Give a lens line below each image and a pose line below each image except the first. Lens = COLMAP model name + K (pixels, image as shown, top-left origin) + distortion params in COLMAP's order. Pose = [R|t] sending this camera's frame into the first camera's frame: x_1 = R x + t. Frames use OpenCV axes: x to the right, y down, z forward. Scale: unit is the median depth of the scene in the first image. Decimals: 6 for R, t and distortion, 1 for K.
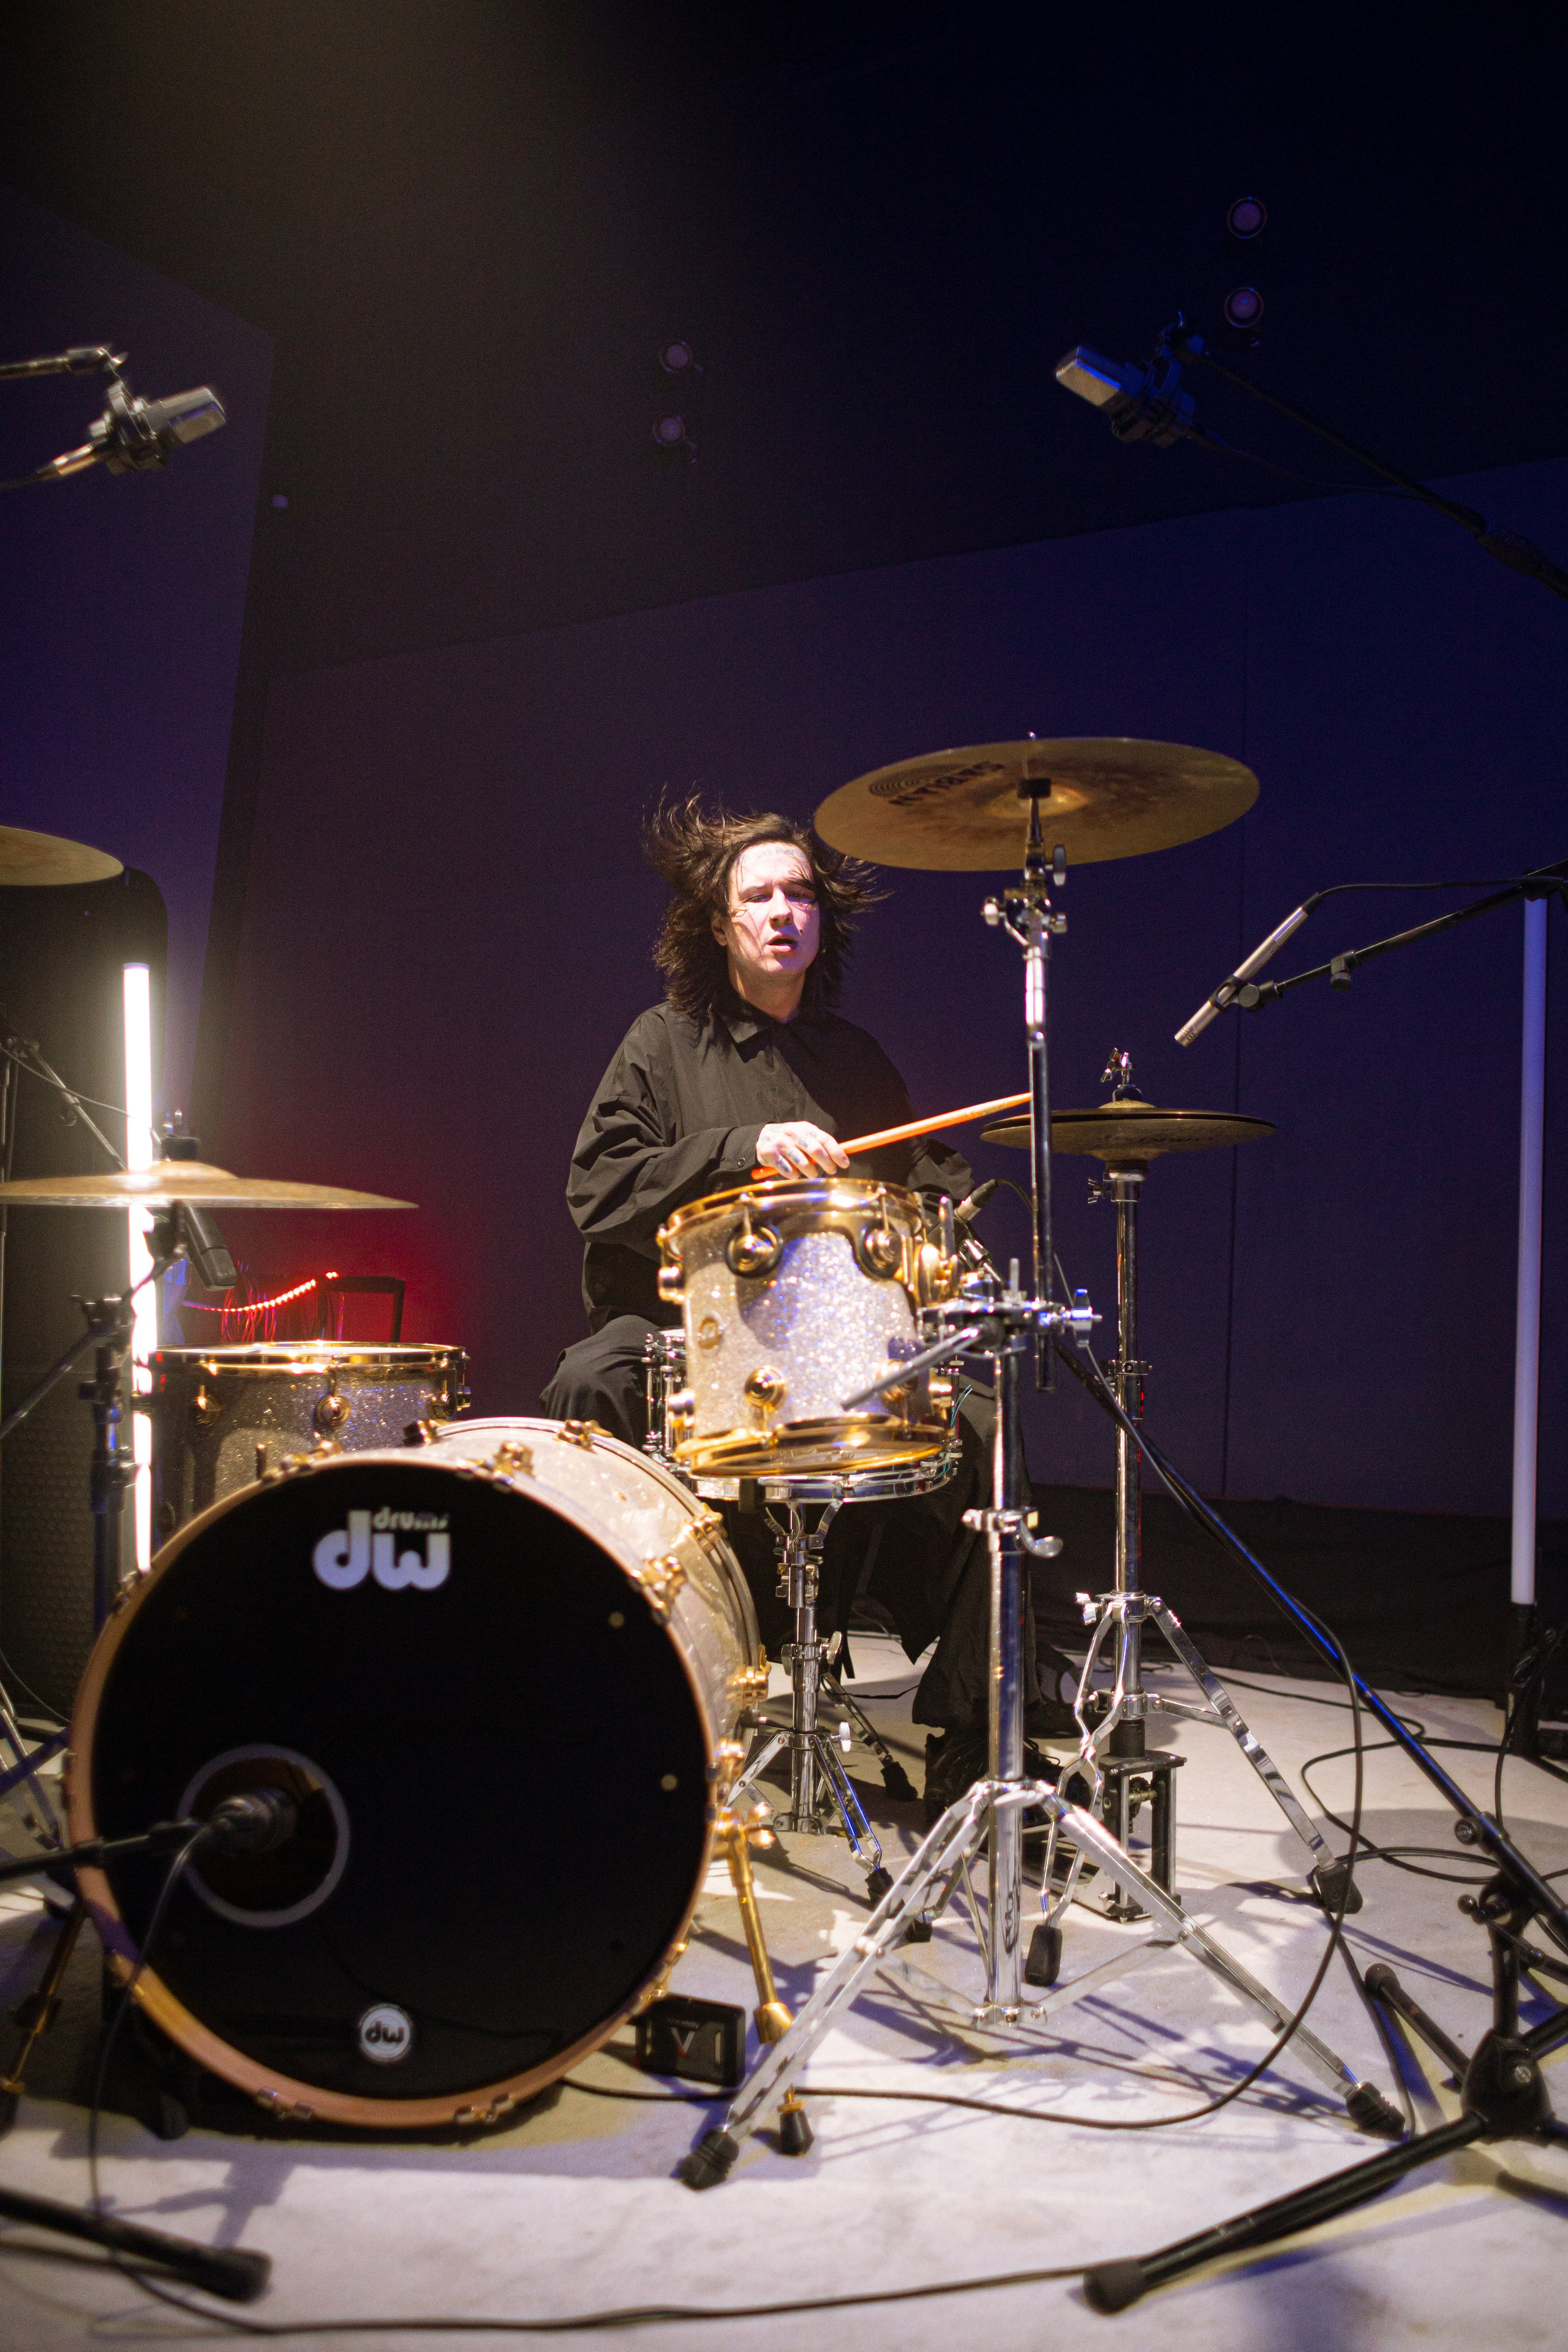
lens RADIAL K [[1868.0, 0, 784.0], [0, 1868.0, 1176.0], [0, 0, 1]] dist [-0.100322, 0.136972]
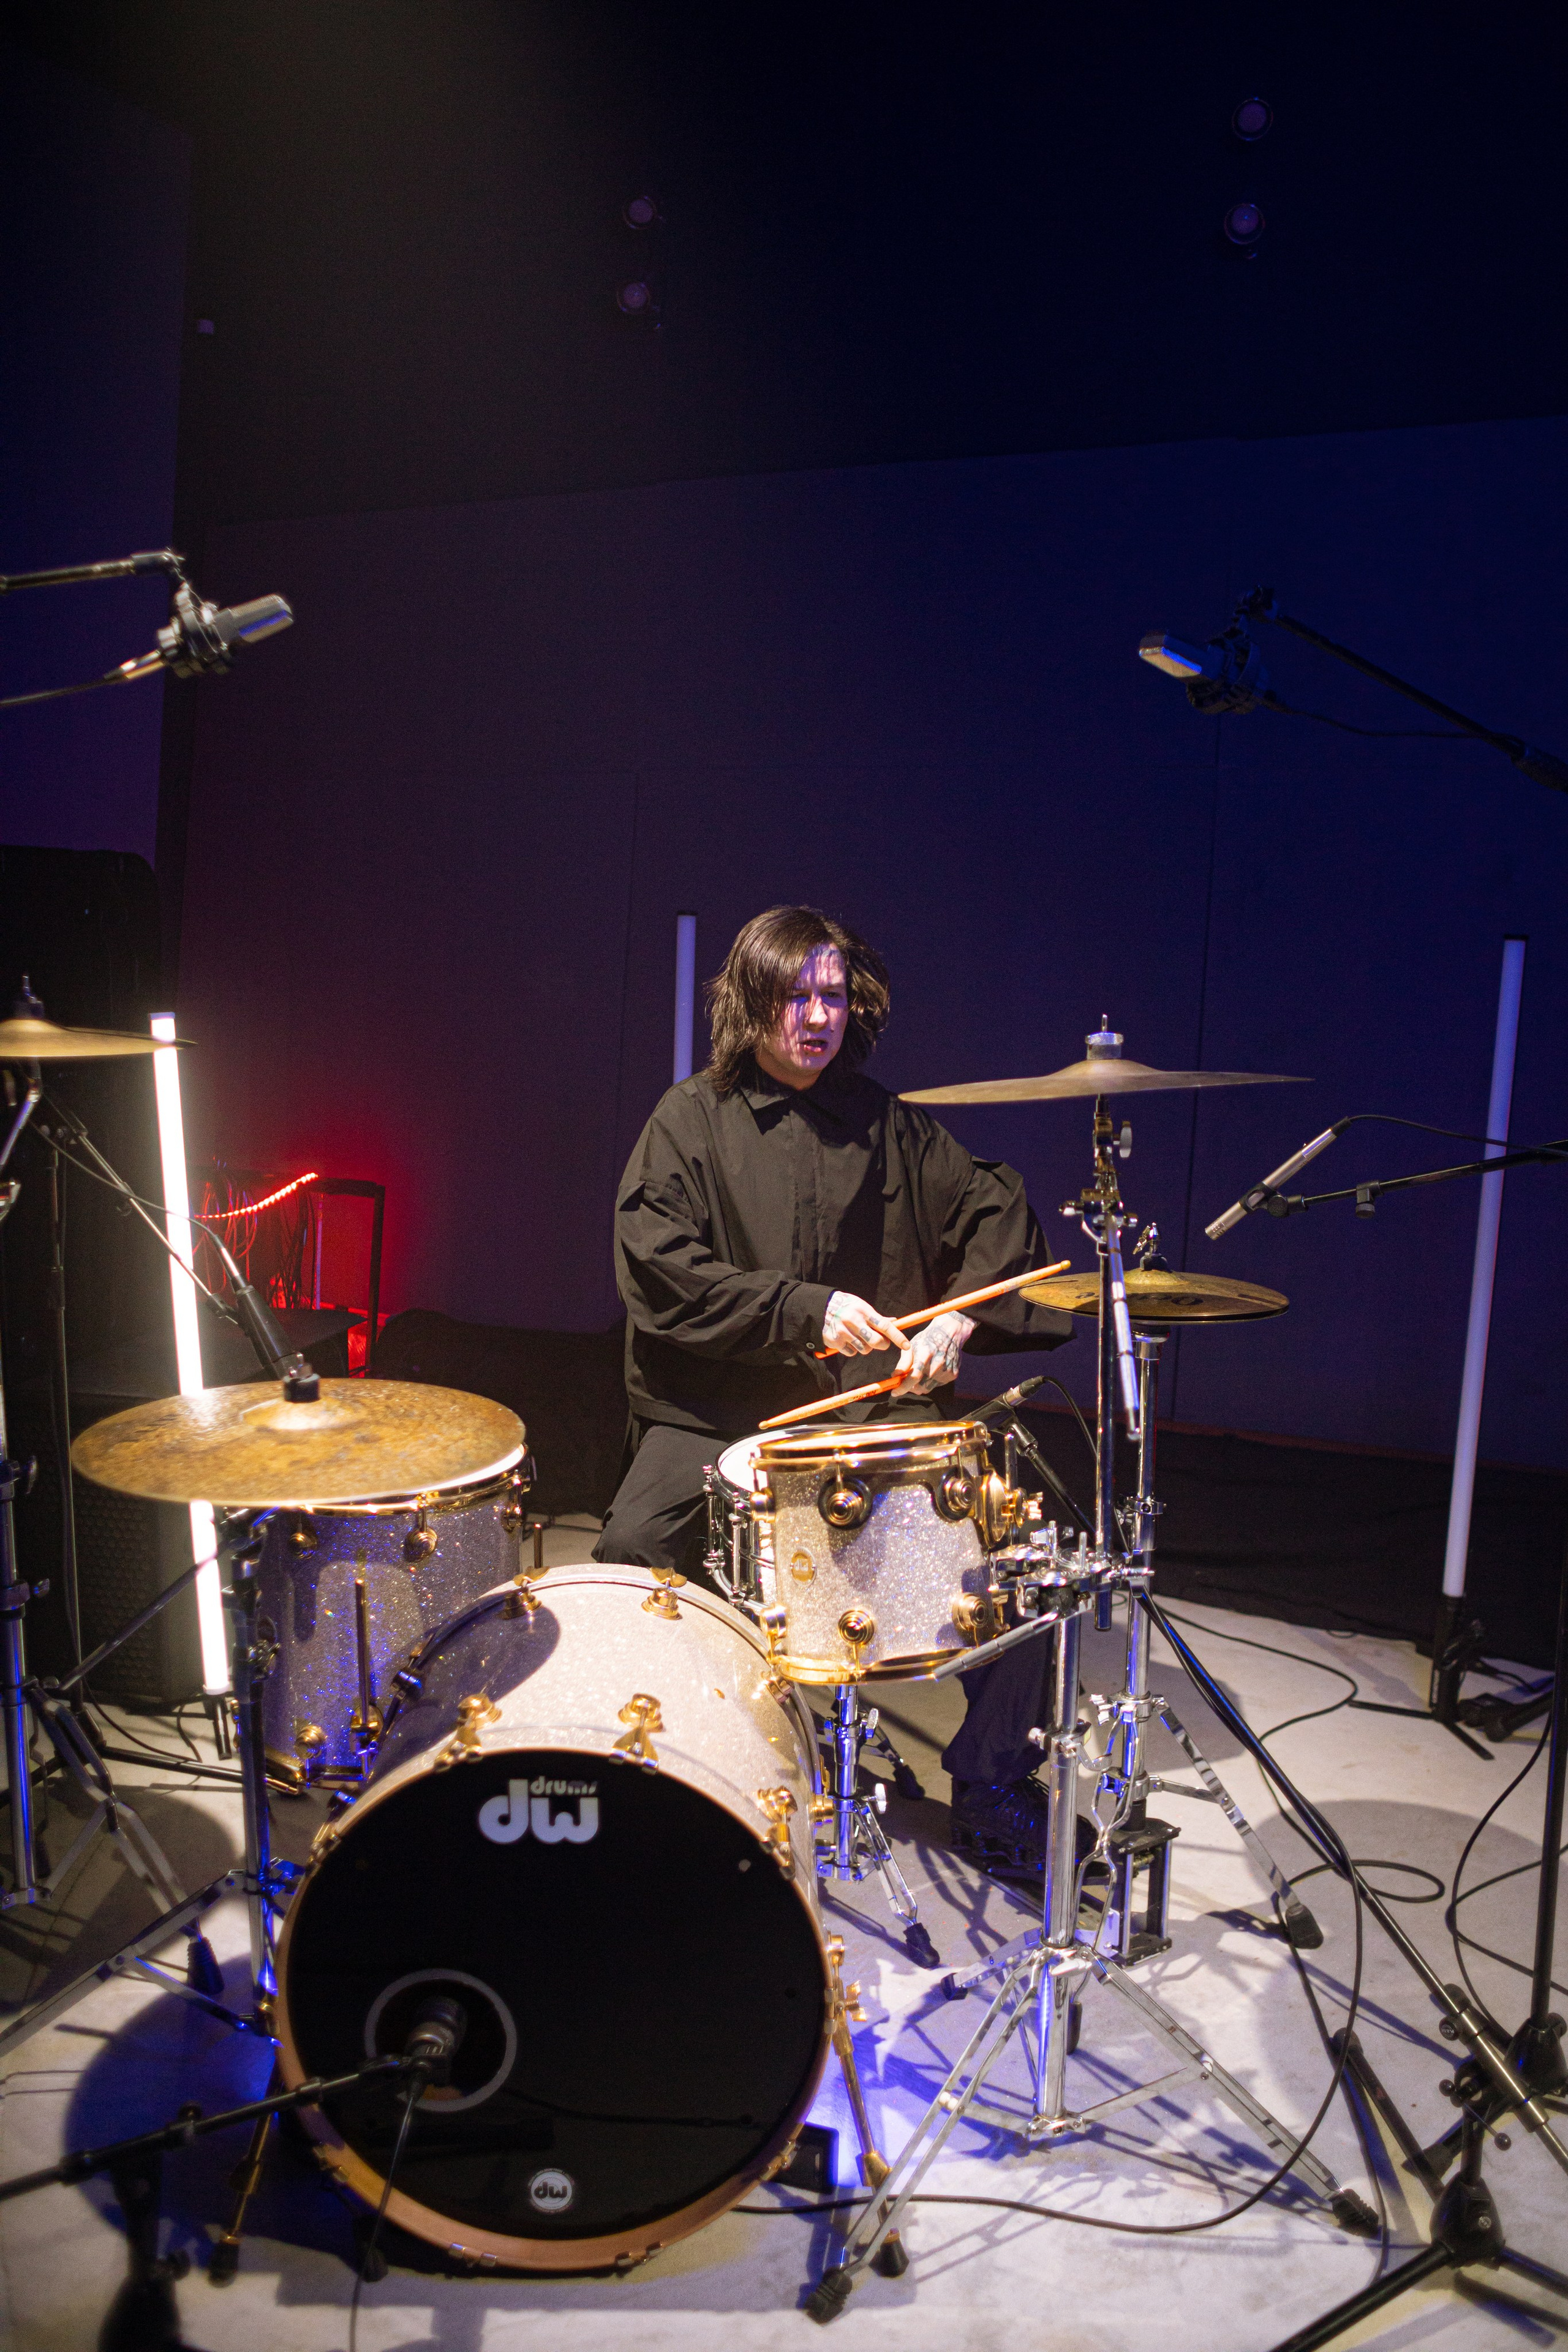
lens RADIAL K [[1868.0, 0, 784.0], [0, 1868.0, 1176.0], [0, 0, 1]] dist [-0.100322, 0.136972]
pose [[0.998078, -0.003283, 0.061888, -0.125104], [-0.008084, 0.983168, 0.182525, -0.367095], [-0.061446, -0.182675, 0.981251, -0.056666]]
